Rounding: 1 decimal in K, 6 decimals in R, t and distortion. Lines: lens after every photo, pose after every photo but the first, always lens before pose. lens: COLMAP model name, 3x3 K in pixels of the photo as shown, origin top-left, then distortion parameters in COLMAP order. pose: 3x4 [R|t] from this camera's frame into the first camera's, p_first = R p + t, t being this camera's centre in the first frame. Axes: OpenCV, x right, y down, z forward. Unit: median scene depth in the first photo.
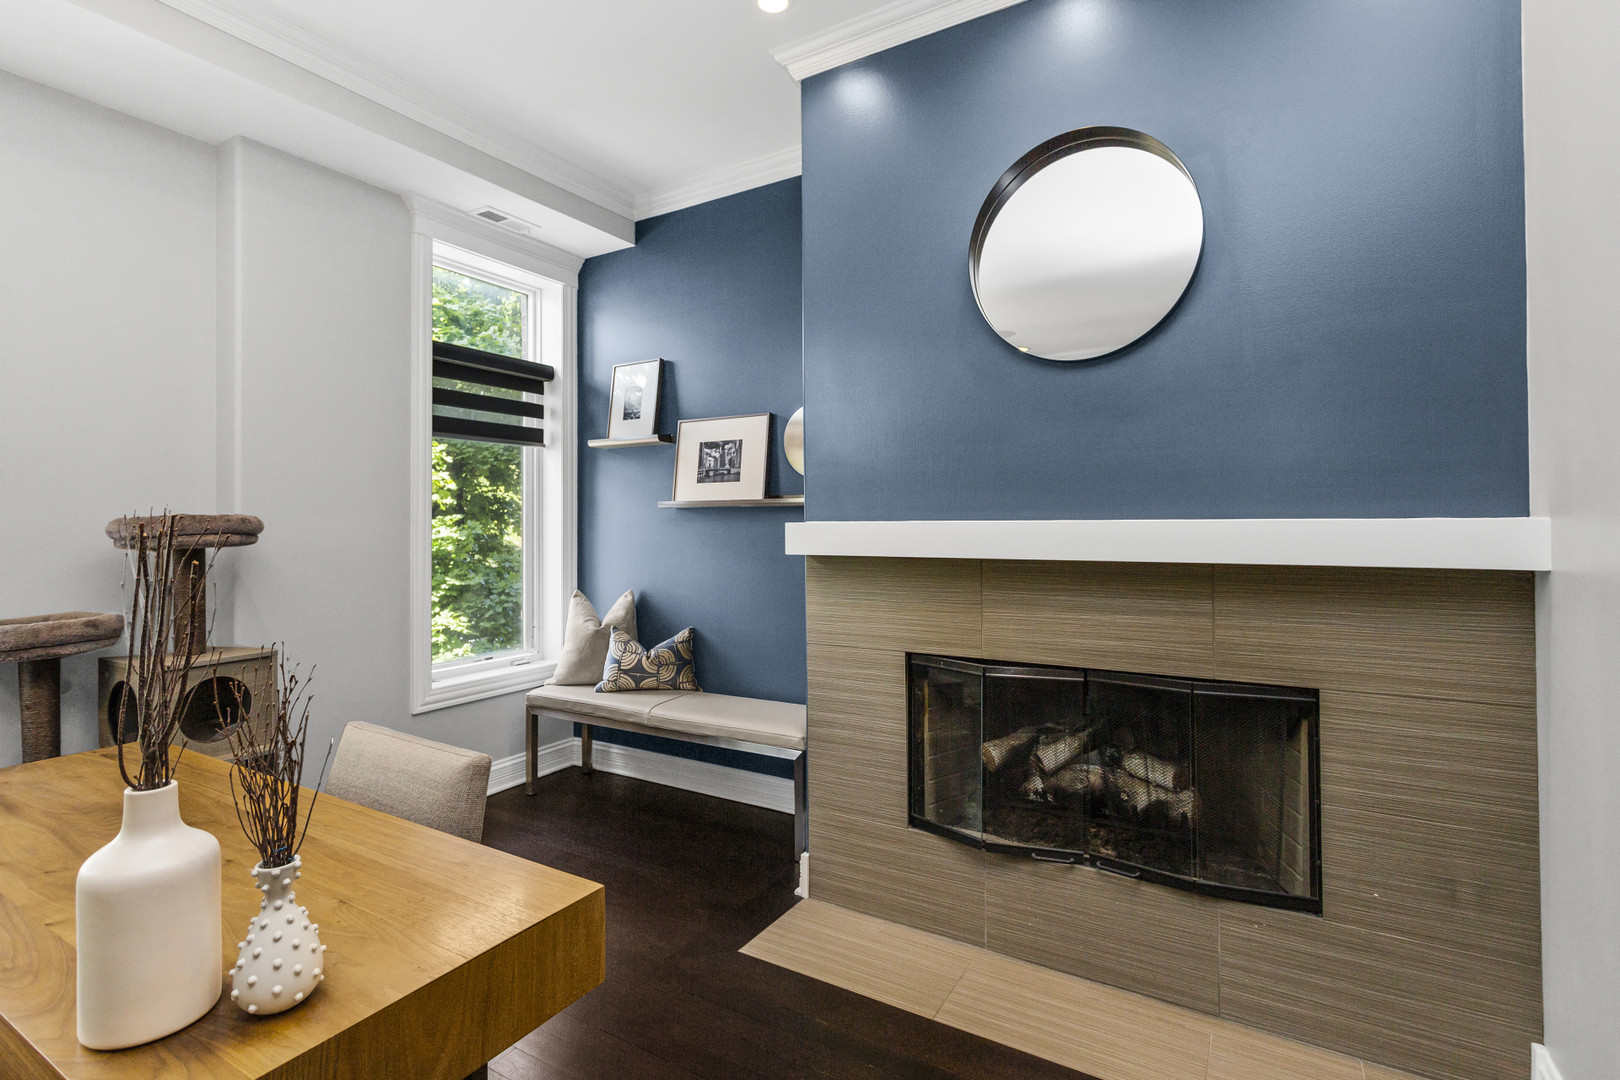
lens RADIAL K [[777.8, 0, 800.1], [0, 777.8, 515.4], [0, 0, 1]] dist [0.002635, 0.001014]
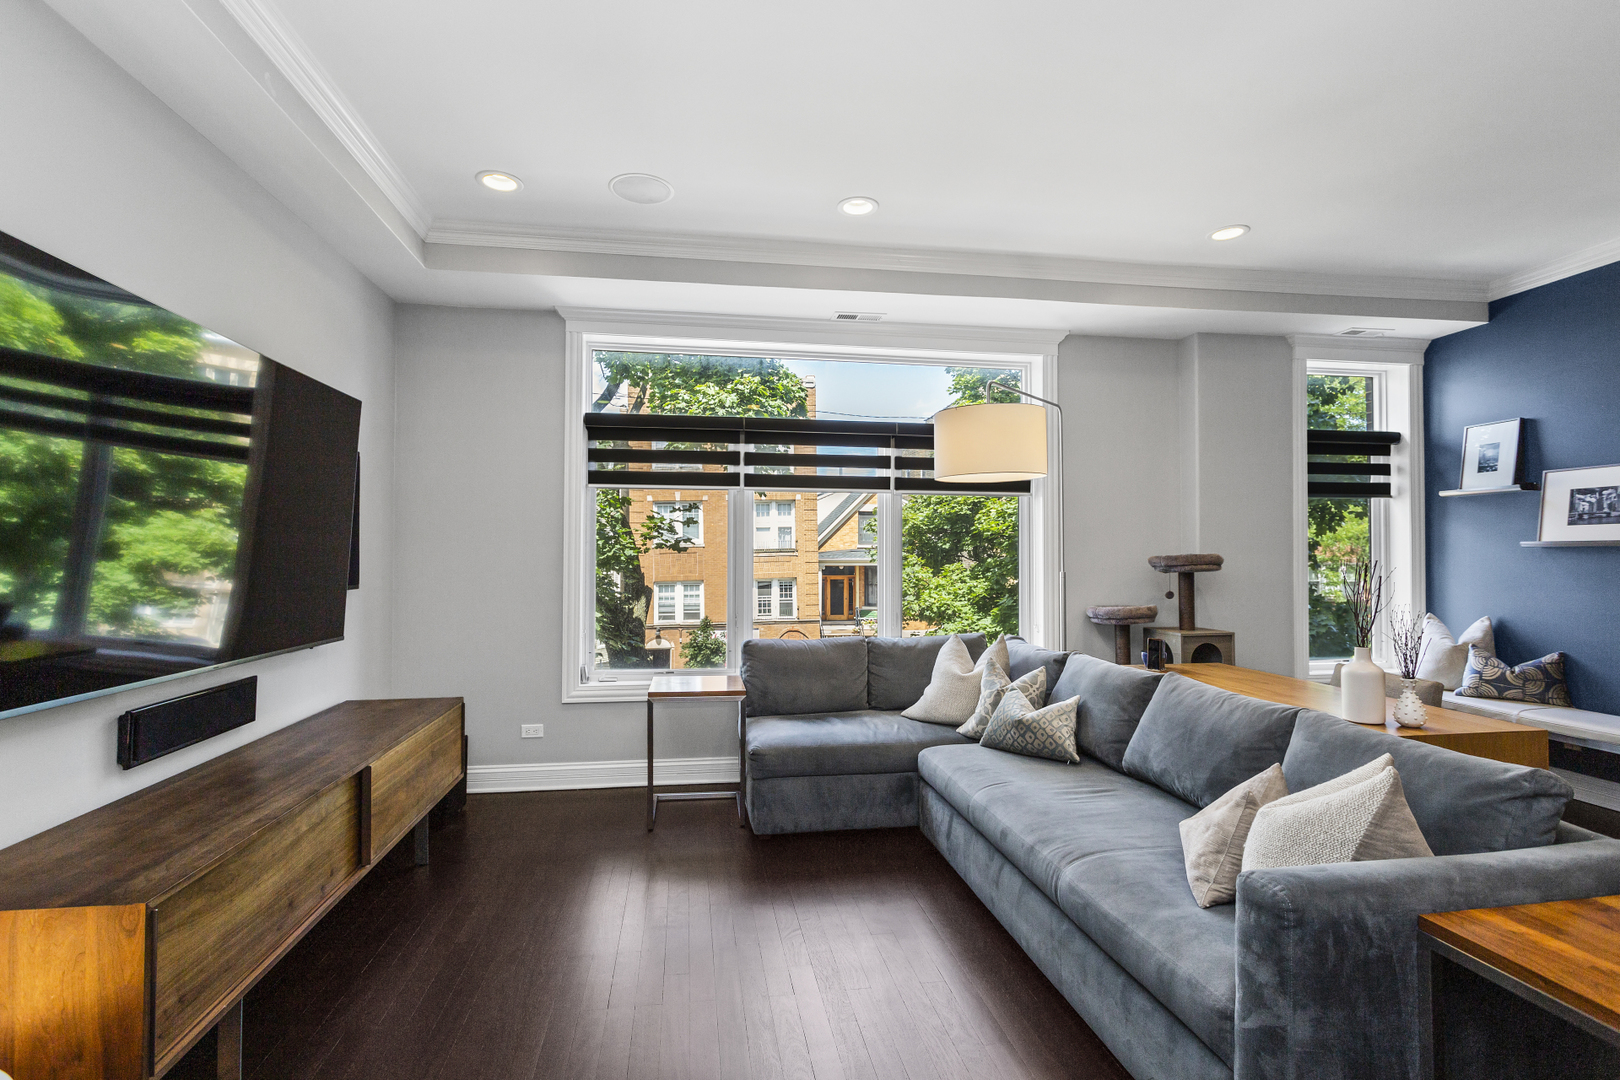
lens RADIAL K [[774.3, 0, 801.5], [0, 774.3, 543.6], [0, 0, 1]] dist [0.001260, 0.000605]
pose [[0.637565, -0.006434, -0.770370, 0.026992], [0.002521, 0.999977, -0.006266, -0.010283], [0.770392, 0.002053, 0.637567, -0.585186]]
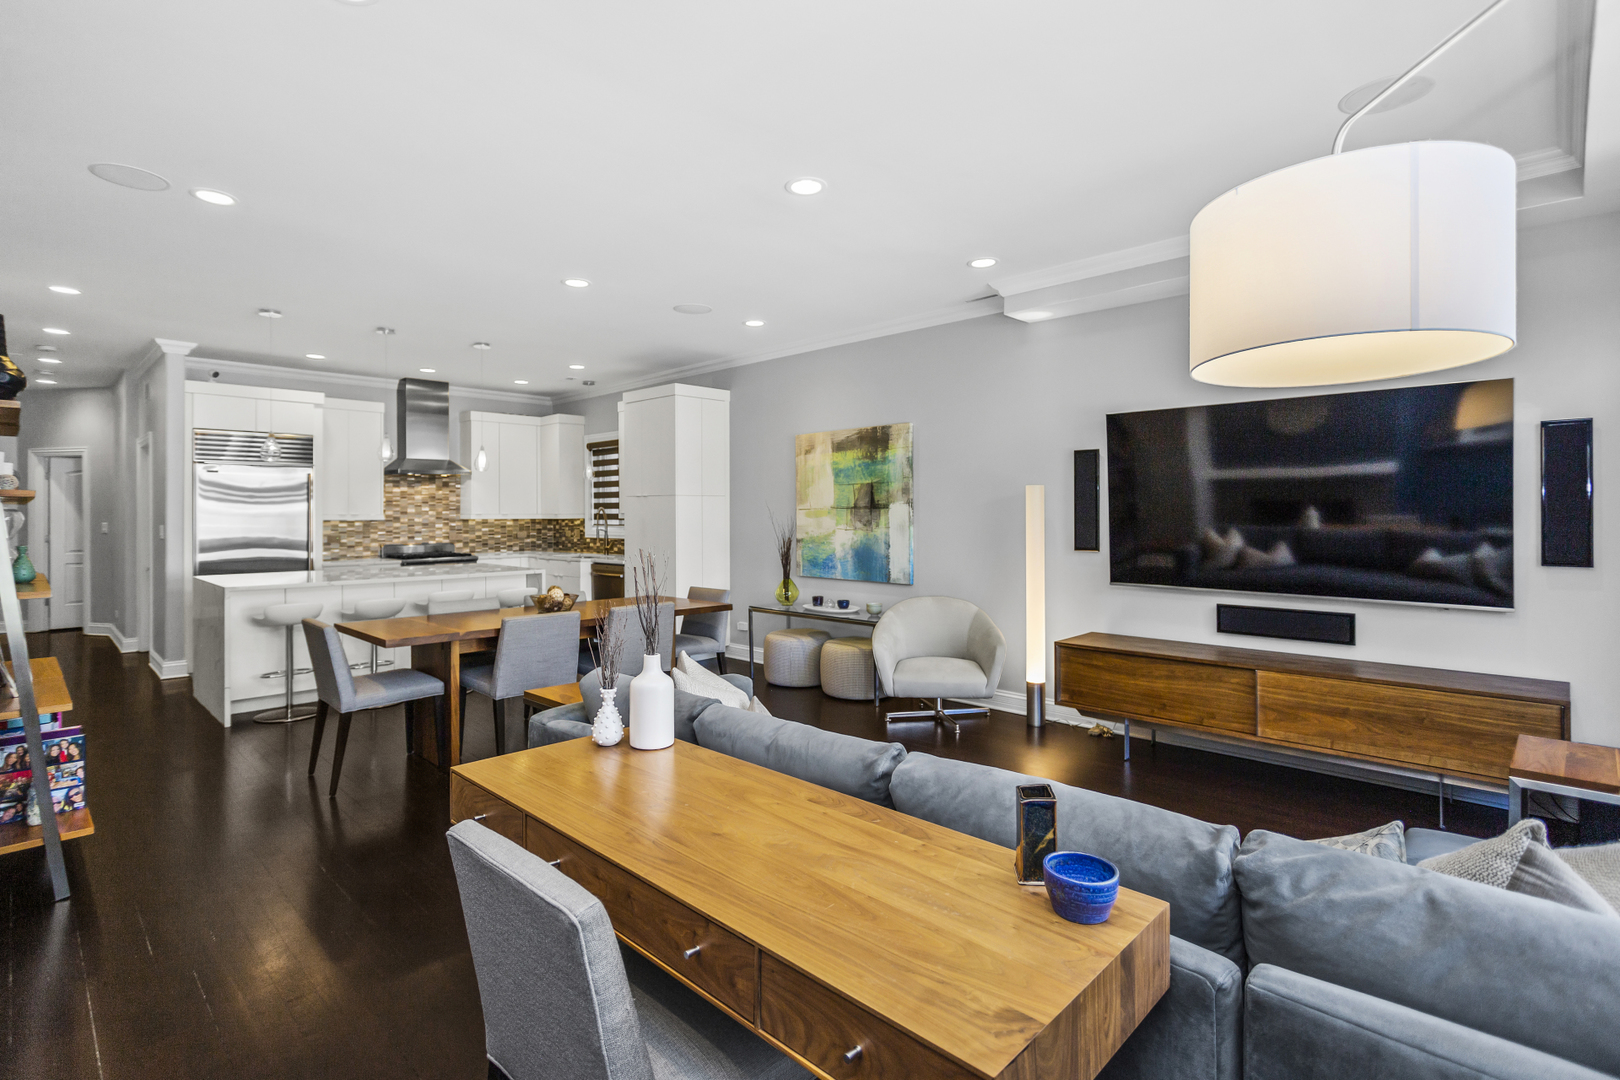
lens RADIAL K [[777.8, 0, 800.1], [0, 777.8, 515.4], [0, 0, 1]] dist [0.002635, 0.001014]
pose [[-0.971075, 0.001402, 0.238770, -0.475961], [0.000660, 0.999995, -0.003188, -0.017698], [-0.238773, -0.002938, -0.971071, 0.788391]]
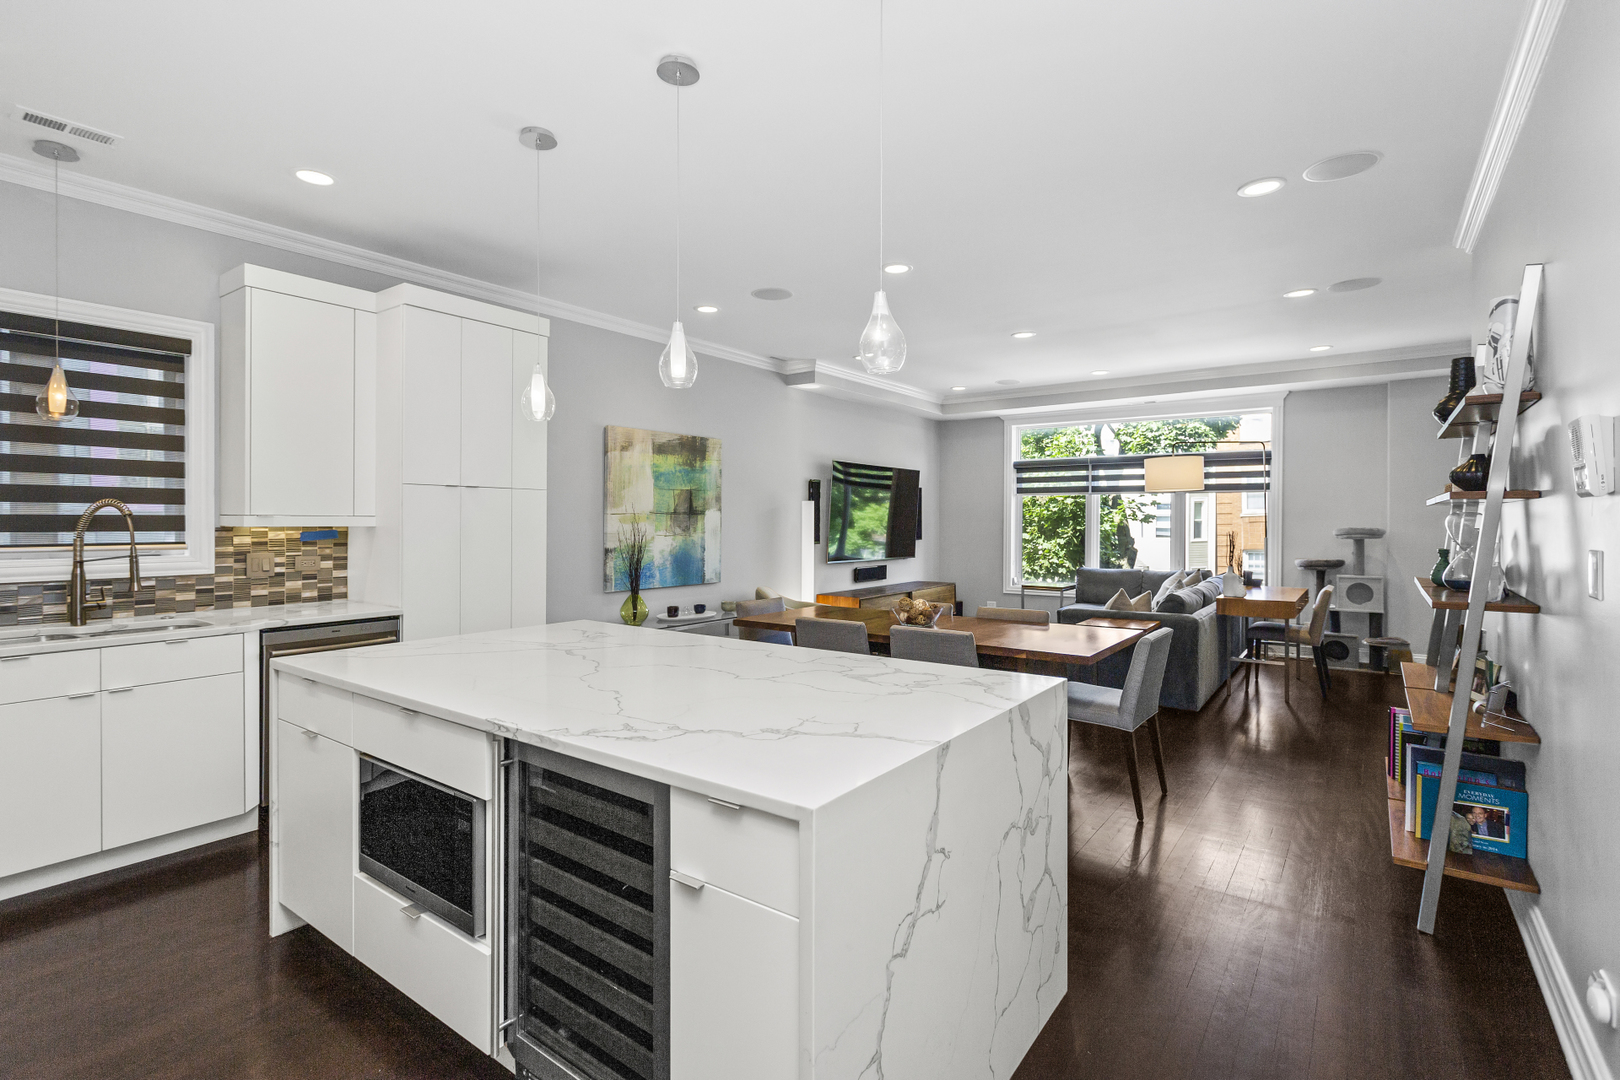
lens RADIAL K [[762.6, 0, 794.0], [0, 762.6, 526.1], [0, 0, 1]] dist [0.000711, 0.000344]
pose [[-0.109978, 0.004880, -0.993922, 1.557550], [0.004282, 0.999981, 0.004436, -0.018205], [0.993925, -0.003769, -0.109996, -0.533136]]
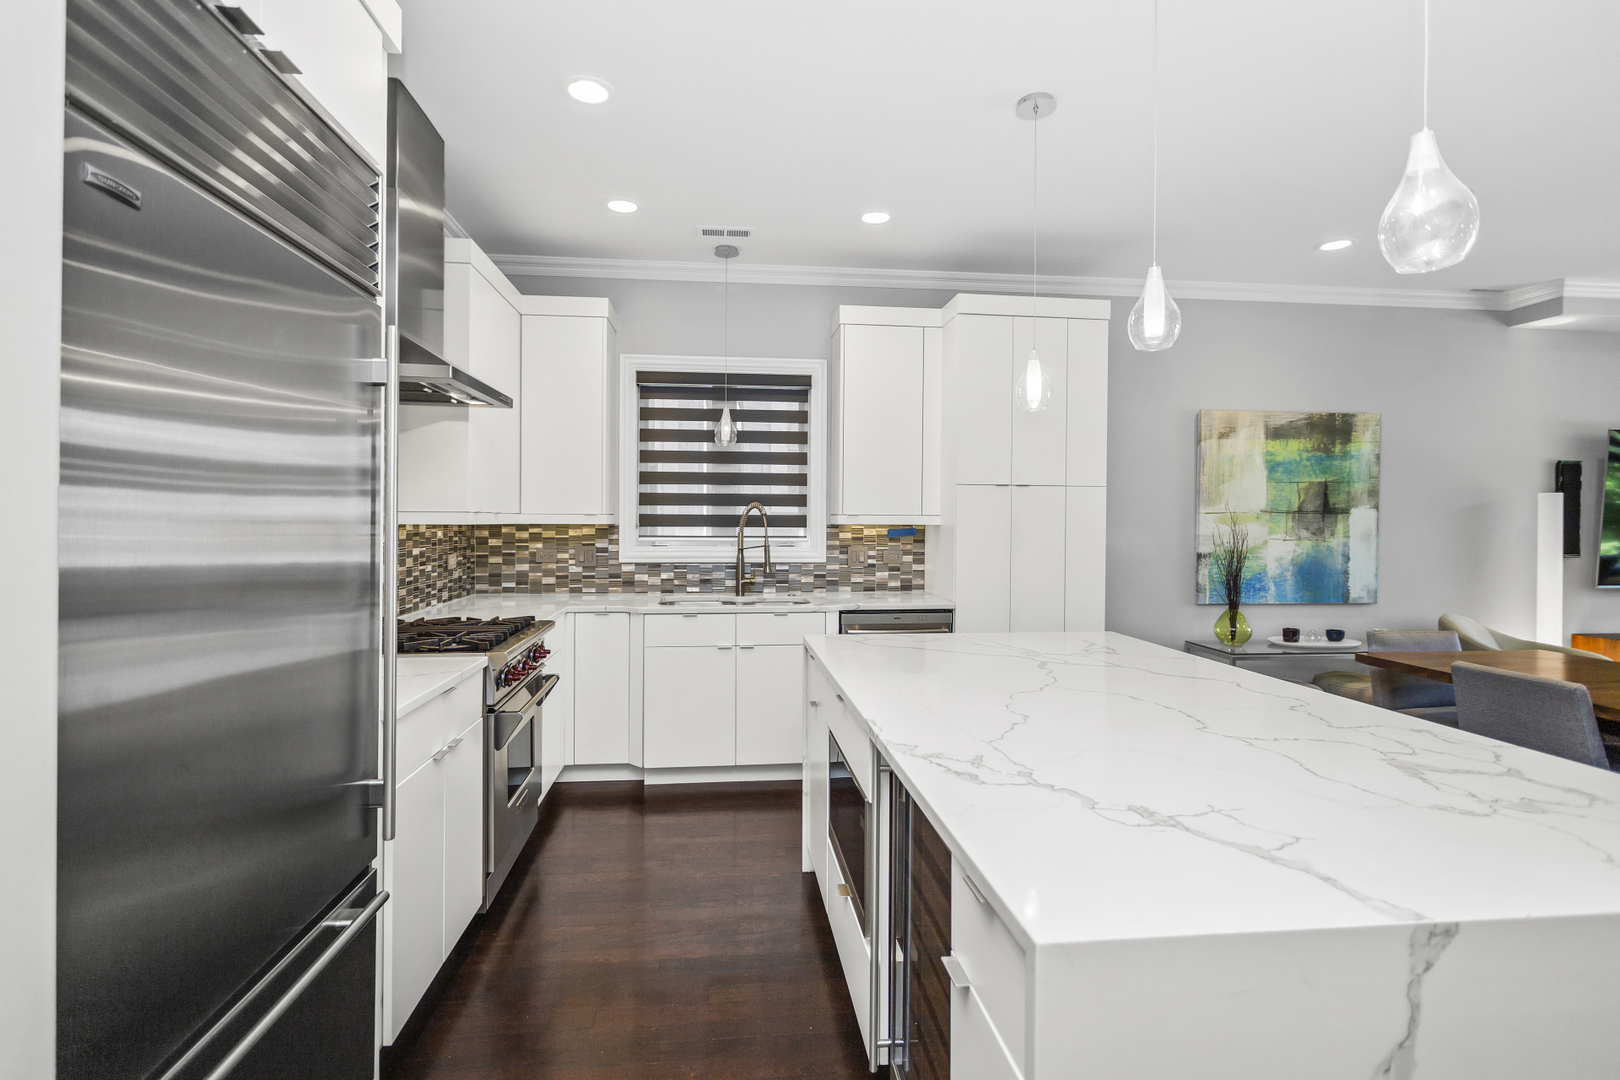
lens RADIAL K [[765.9, 0, 810.4], [0, 765.9, 523.8], [0, 0, 1]] dist [0.002018, 0.000458]
pose [[-0.796705, -0.003923, -0.604355, 1.405395], [-0.002610, 0.999992, -0.003050, -0.012876], [0.604362, -0.000853, -0.796709, -0.420585]]
